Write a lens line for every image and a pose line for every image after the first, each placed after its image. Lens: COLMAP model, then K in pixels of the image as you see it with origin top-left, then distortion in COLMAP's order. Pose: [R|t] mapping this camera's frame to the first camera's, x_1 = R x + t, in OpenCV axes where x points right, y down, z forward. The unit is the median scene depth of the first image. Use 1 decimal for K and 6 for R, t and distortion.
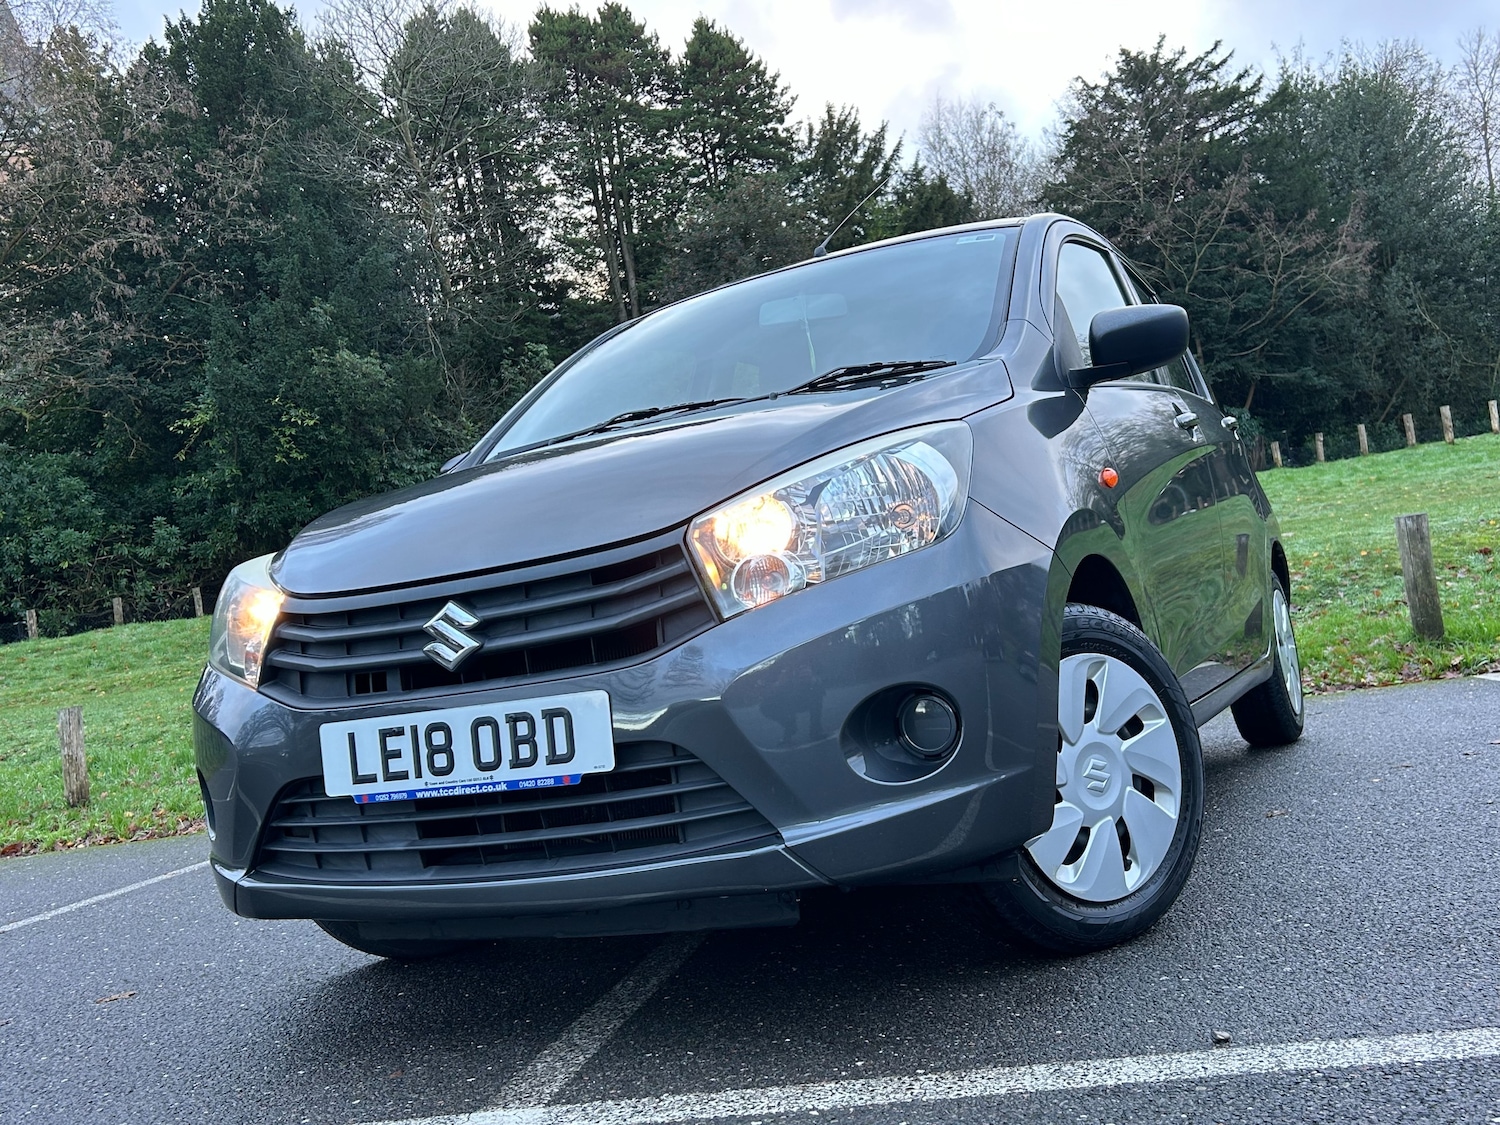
lens RADIAL K [[1449.6, 0, 750.0], [0, 1449.6, 565.2], [0, 0, 1]] dist [0.037104, 0.000000]
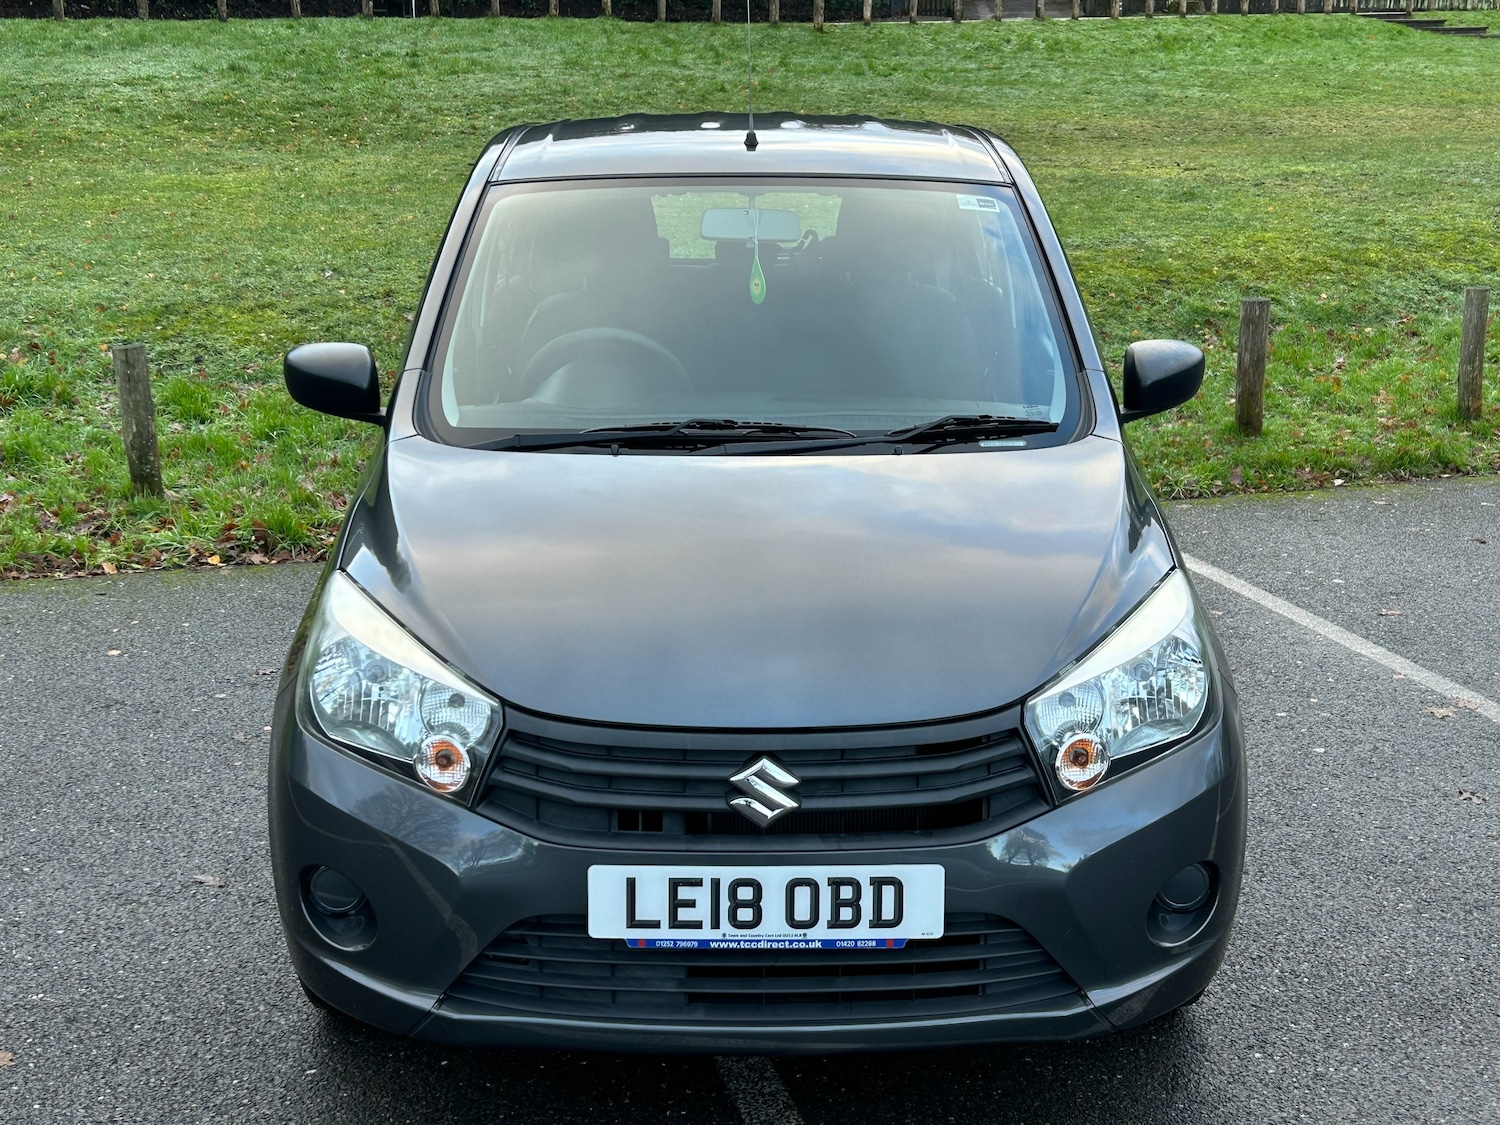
lens RADIAL K [[2012.4, 0, 772.3], [0, 2012.4, 569.0], [0, 0, 1]] dist [0.051203, 0.000000]
pose [[0.878226, 0.030466, 0.477275, -0.472464], [-0.148647, 0.965928, 0.211864, -0.213449], [-0.454559, -0.257010, 0.852832, -0.069295]]
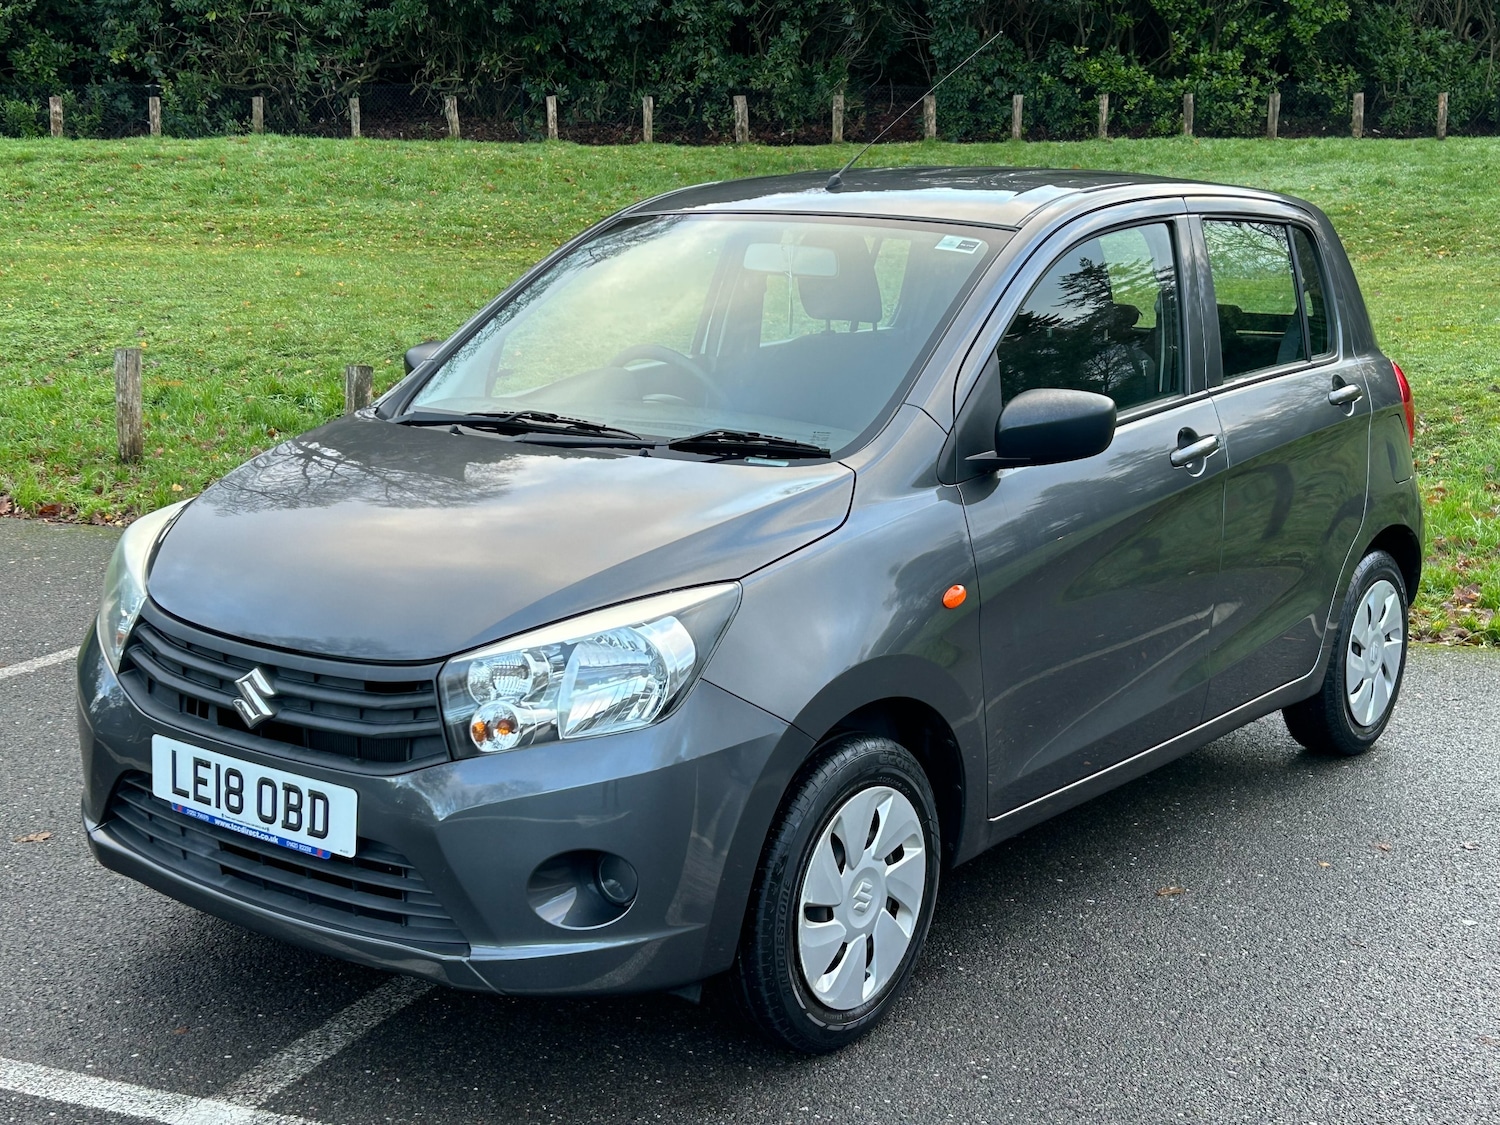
lens RADIAL K [[2012.4, 0, 761.0], [0, 2012.4, 569.0], [0, 0, 1]] dist [0.051203, 0.000000]
pose [[0.970462, 0.188187, -0.150958, 0.221083], [-0.146171, 0.956455, 0.252643, -0.279782], [0.191929, -0.223114, 0.955711, -0.229756]]
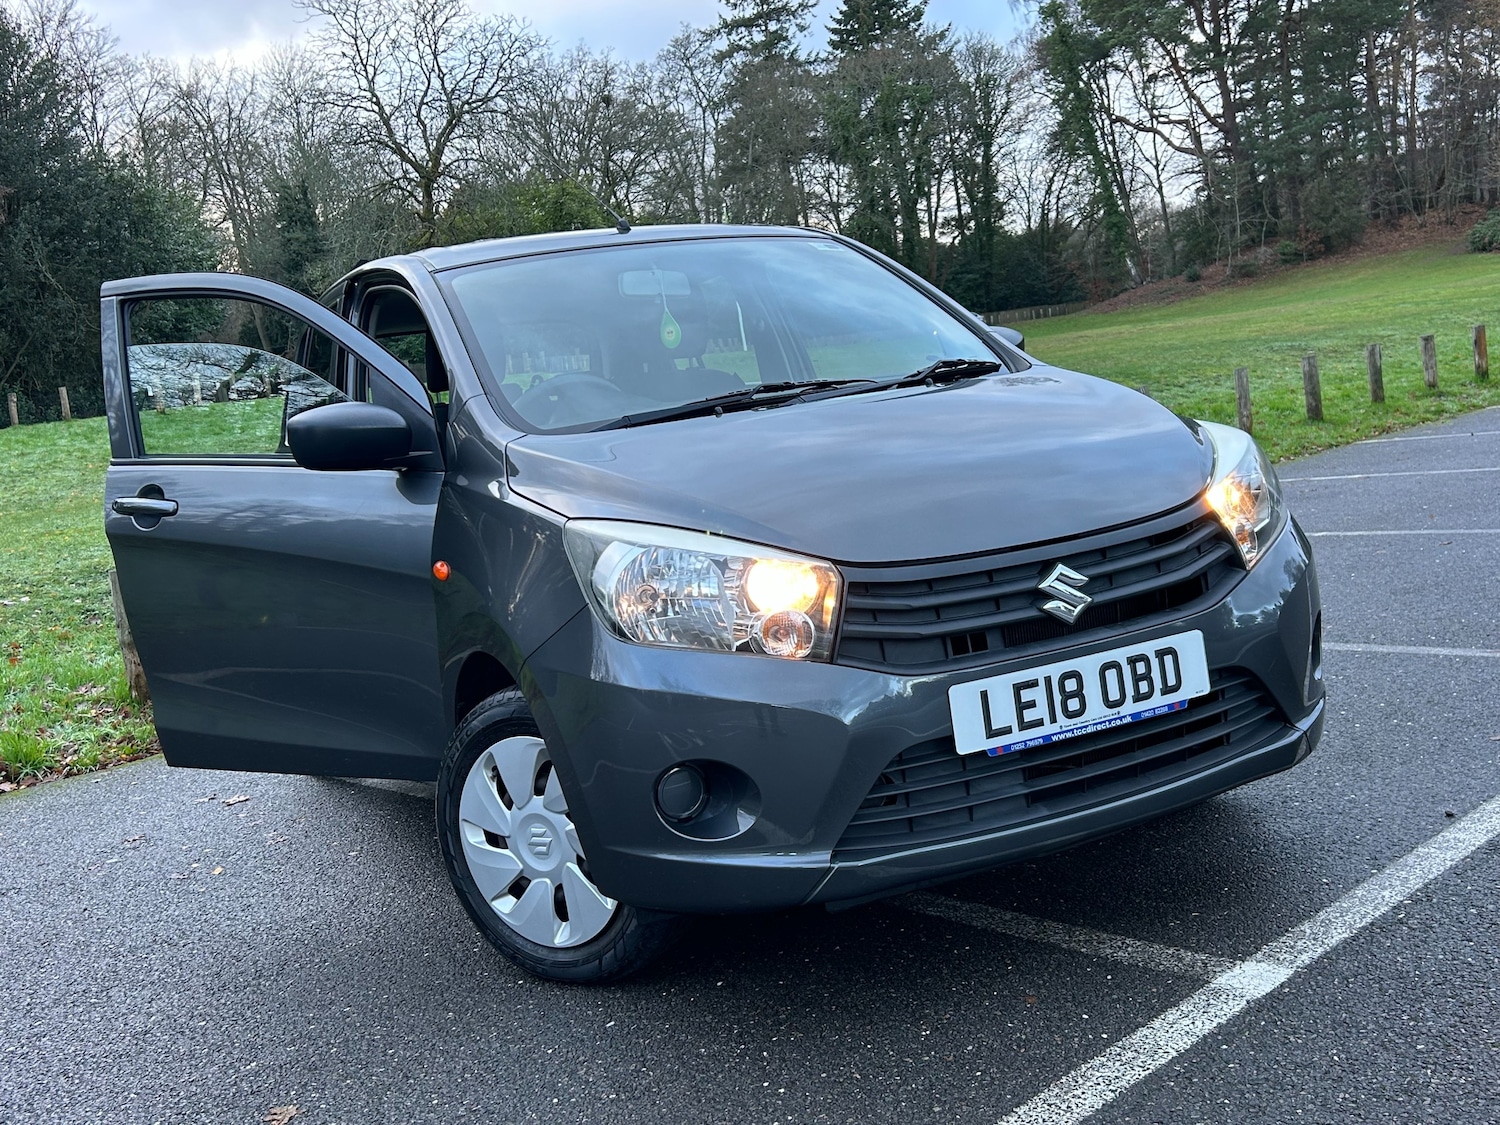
lens RADIAL K [[1524.8, 0, 743.3], [0, 1524.8, 556.4], [0, 0, 1]] dist [0.060237, 0.000000]
pose [[0.626014, -0.021222, 0.779523, -0.706597], [0.010891, 0.999770, 0.018471, -0.002456], [-0.779736, -0.003073, 0.626101, 0.251217]]
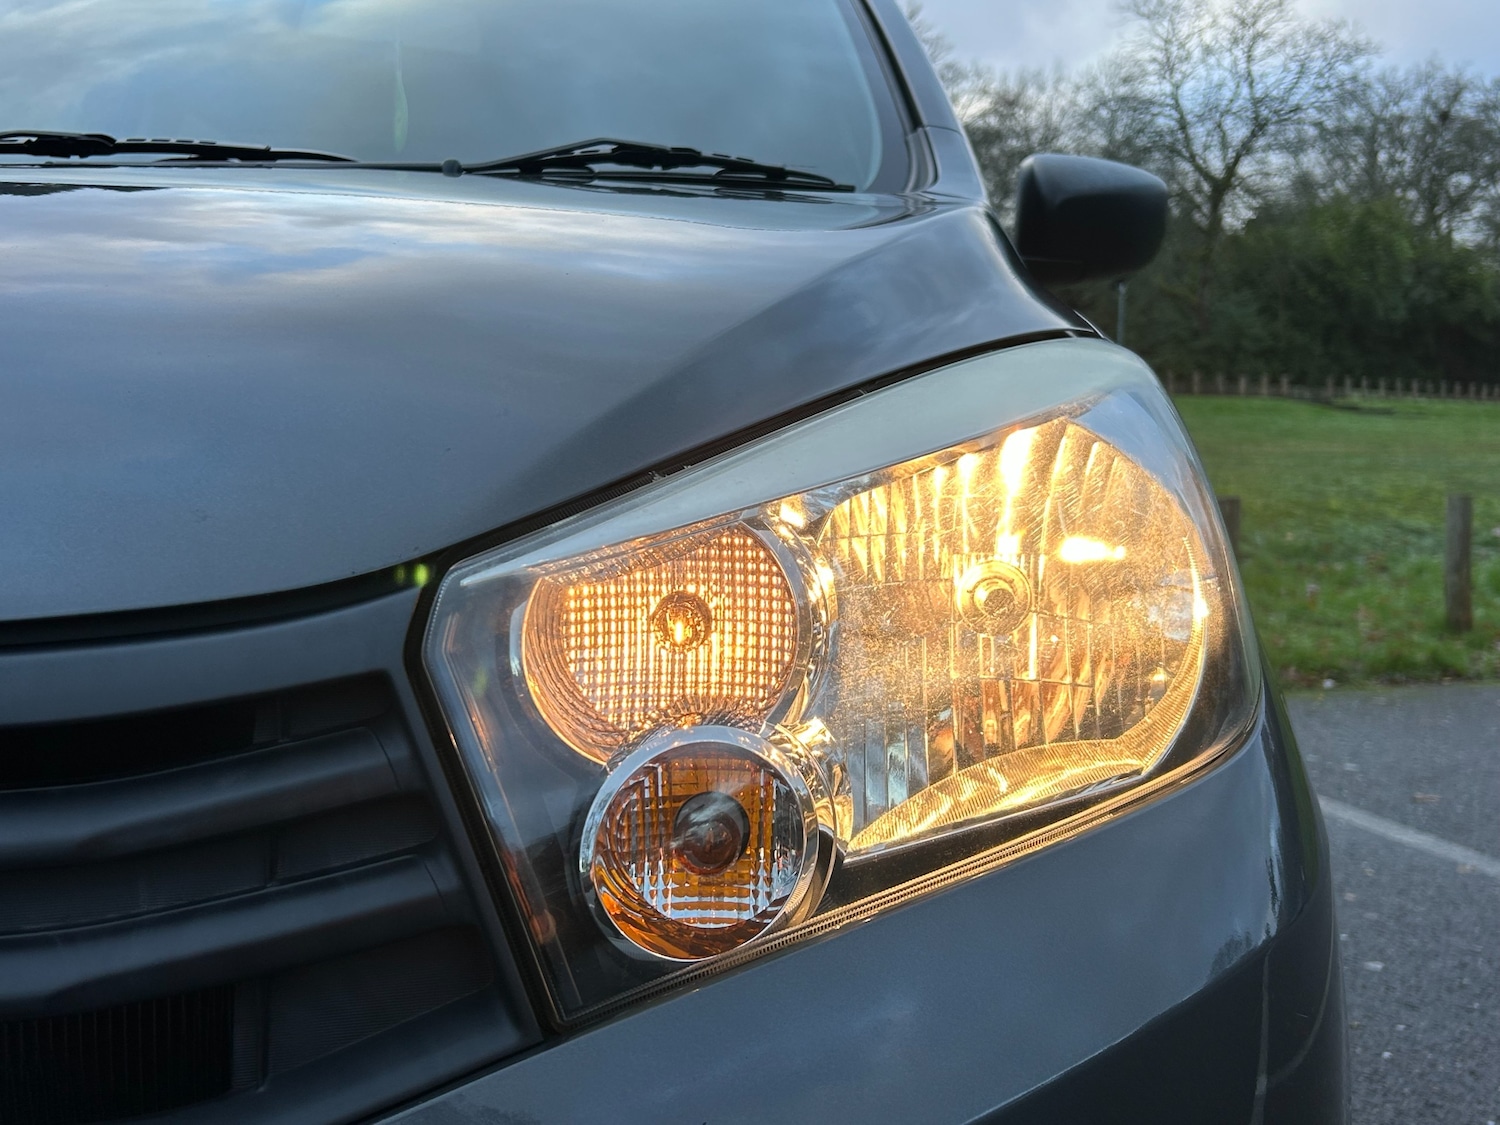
lens RADIAL K [[1574.0, 0, 753.7], [0, 1574.0, 563.3], [0, 0, 1]] dist [0.009129, 0.000000]
pose [[0.900295, 0.120149, 0.418369, -0.054844], [-0.150662, 0.987754, 0.040543, -0.027036], [-0.408374, -0.099533, 0.907372, 0.387498]]
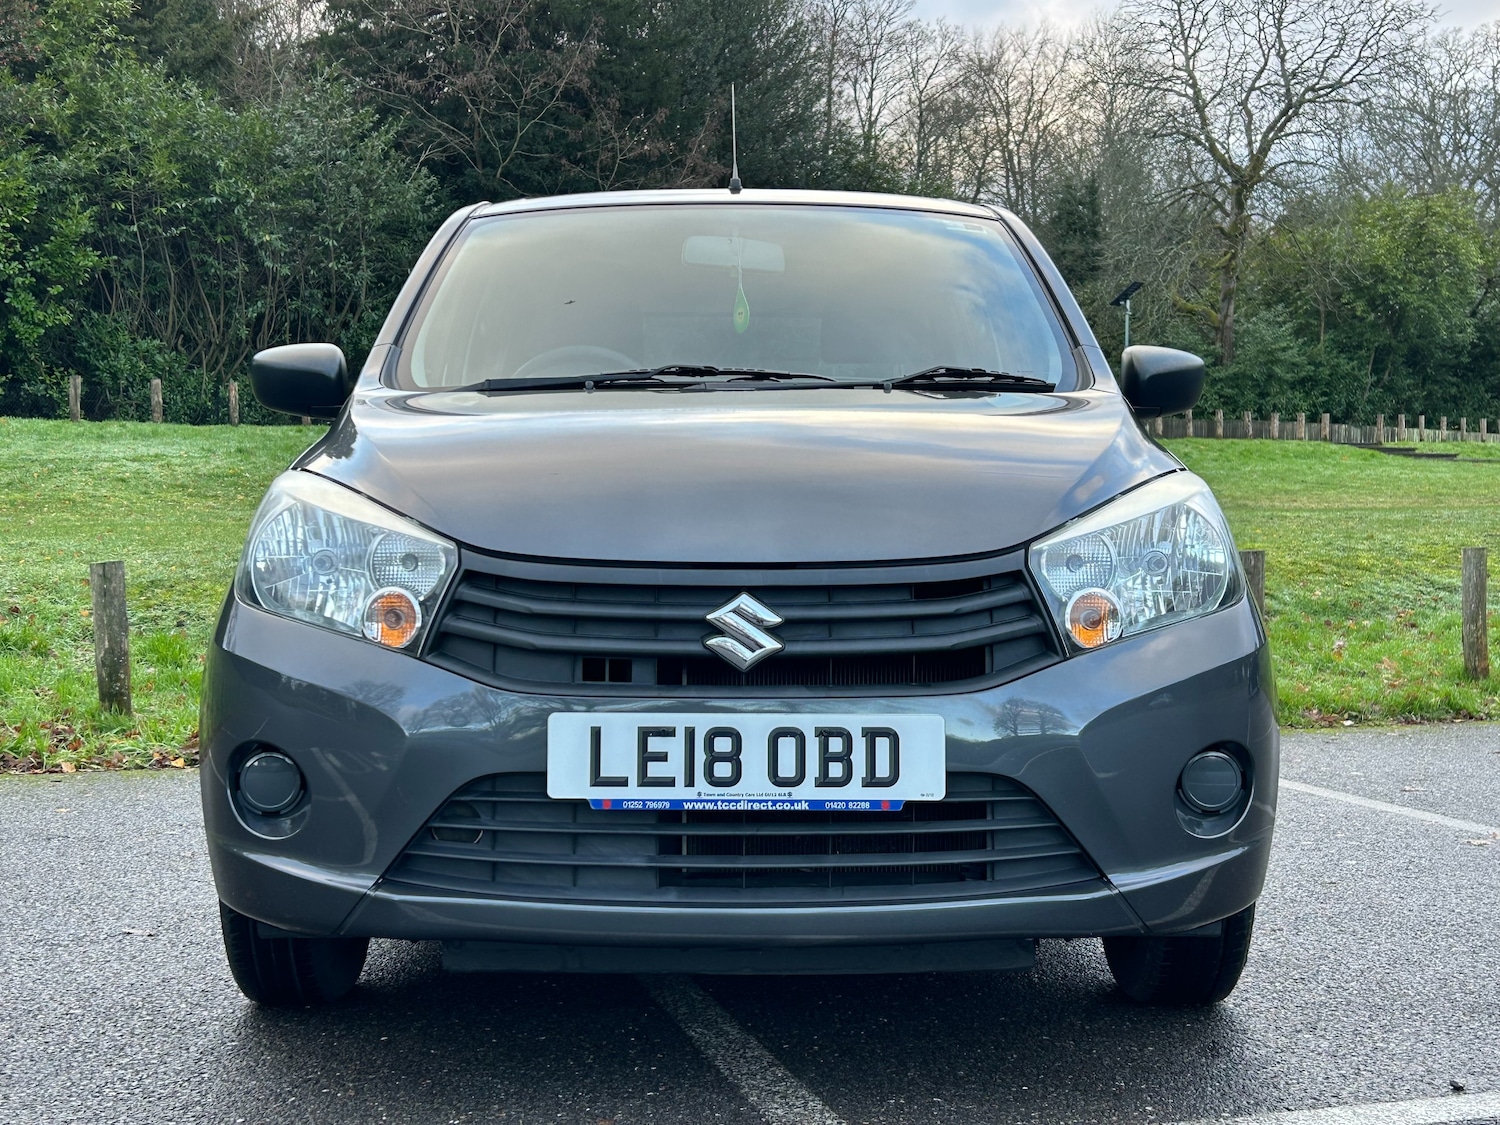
lens RADIAL K [[2012.4, 0, 754.5], [0, 2012.4, 553.9], [0, 0, 1]] dist [0.051203, 0.000000]
pose [[0.881188, 0.135254, 0.453007, -0.422545], [-0.145270, 0.989309, -0.012797, 0.009076], [-0.449894, -0.054532, 0.891415, -0.055213]]
